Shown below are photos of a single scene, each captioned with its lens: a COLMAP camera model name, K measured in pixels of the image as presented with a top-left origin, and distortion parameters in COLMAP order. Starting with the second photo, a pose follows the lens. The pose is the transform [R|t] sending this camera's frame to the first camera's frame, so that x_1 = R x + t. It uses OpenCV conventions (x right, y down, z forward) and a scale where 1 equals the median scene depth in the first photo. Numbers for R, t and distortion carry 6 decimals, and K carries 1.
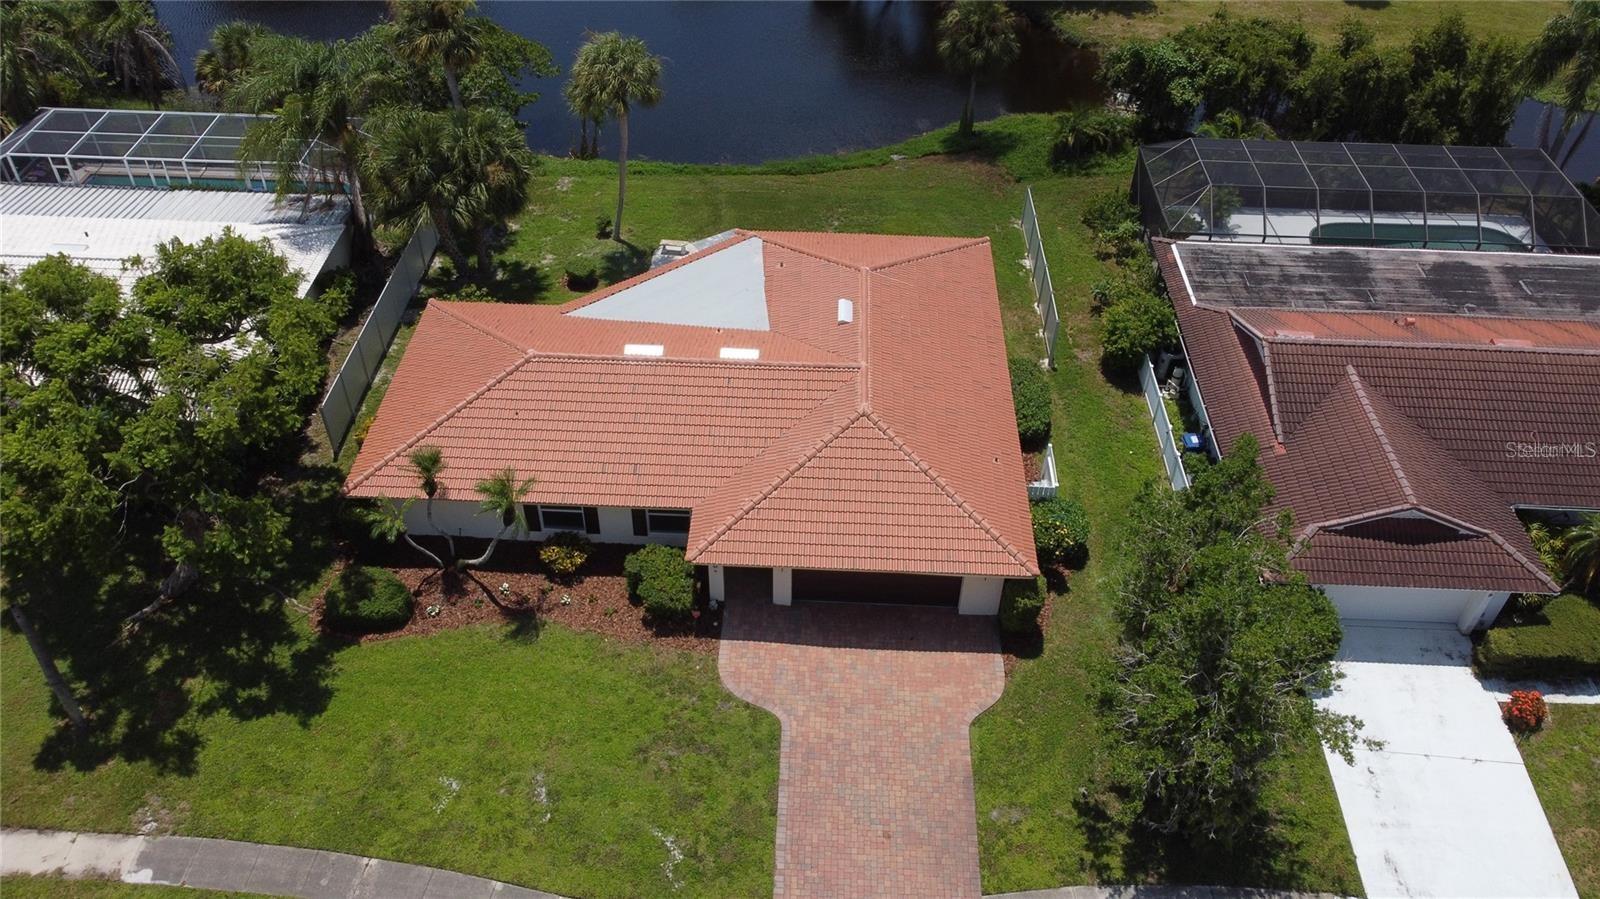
lens RADIAL K [[1211.7, 0, 798.8], [0, 1211.7, 449.8], [0, 0, 1]] dist [-0.006477, -0.004306]
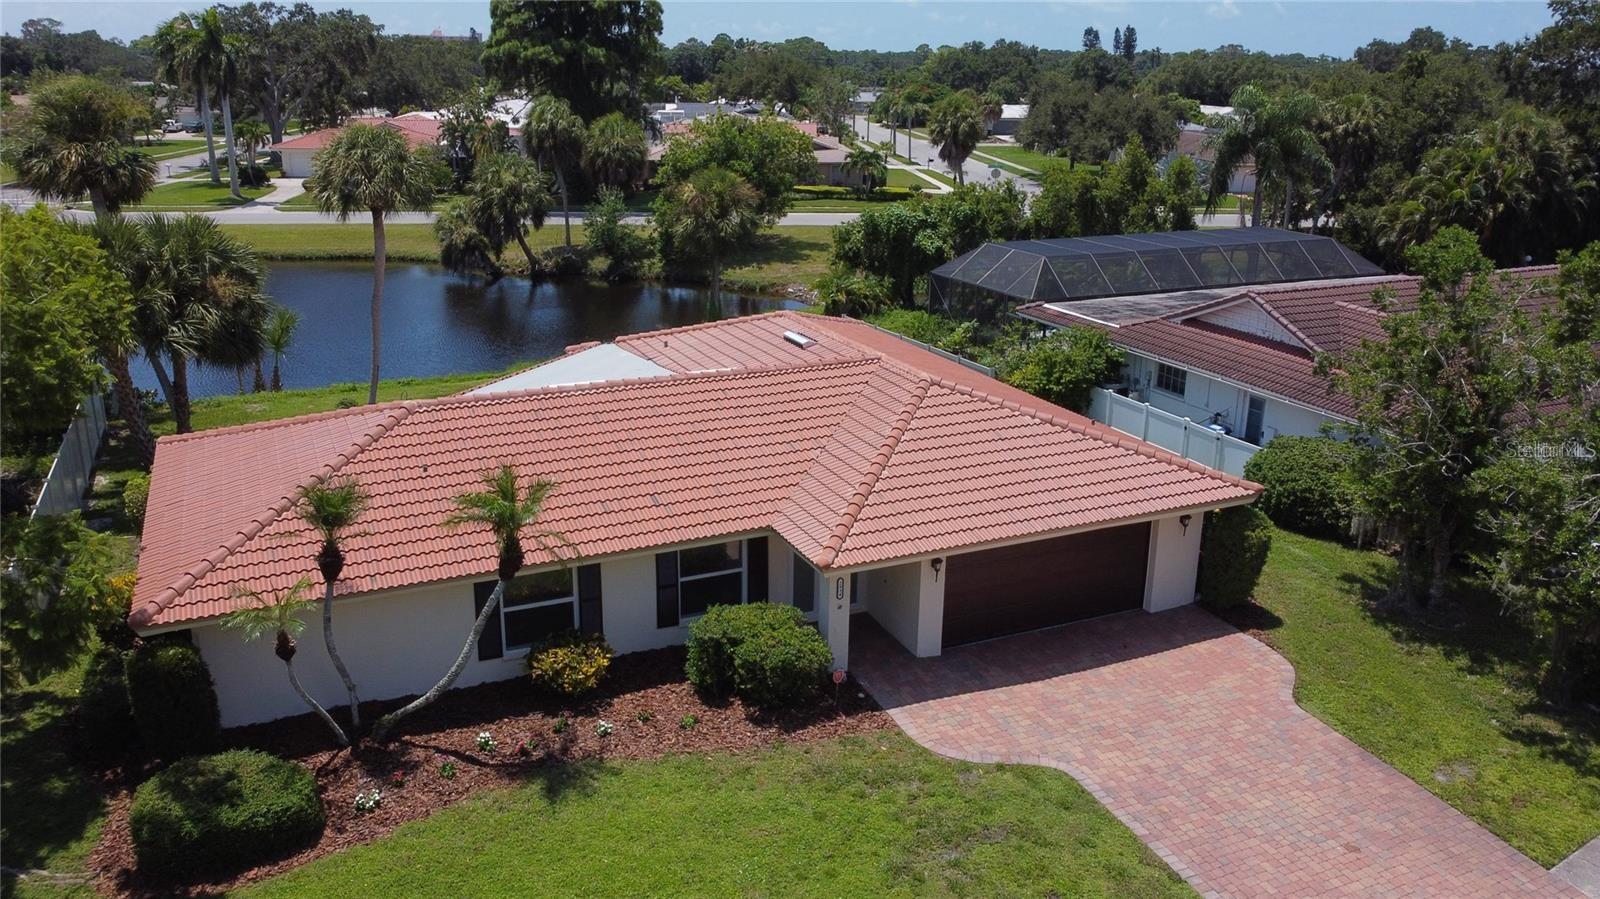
lens RADIAL K [[1211.7, 0, 798.8], [0, 1211.7, 449.8], [0, 0, 1]] dist [-0.006477, -0.004306]
pose [[0.891725, -0.141122, 0.430013, -0.348602], [0.302460, 0.892624, -0.334275, 0.232935], [-0.336666, 0.428143, 0.838659, 0.462096]]
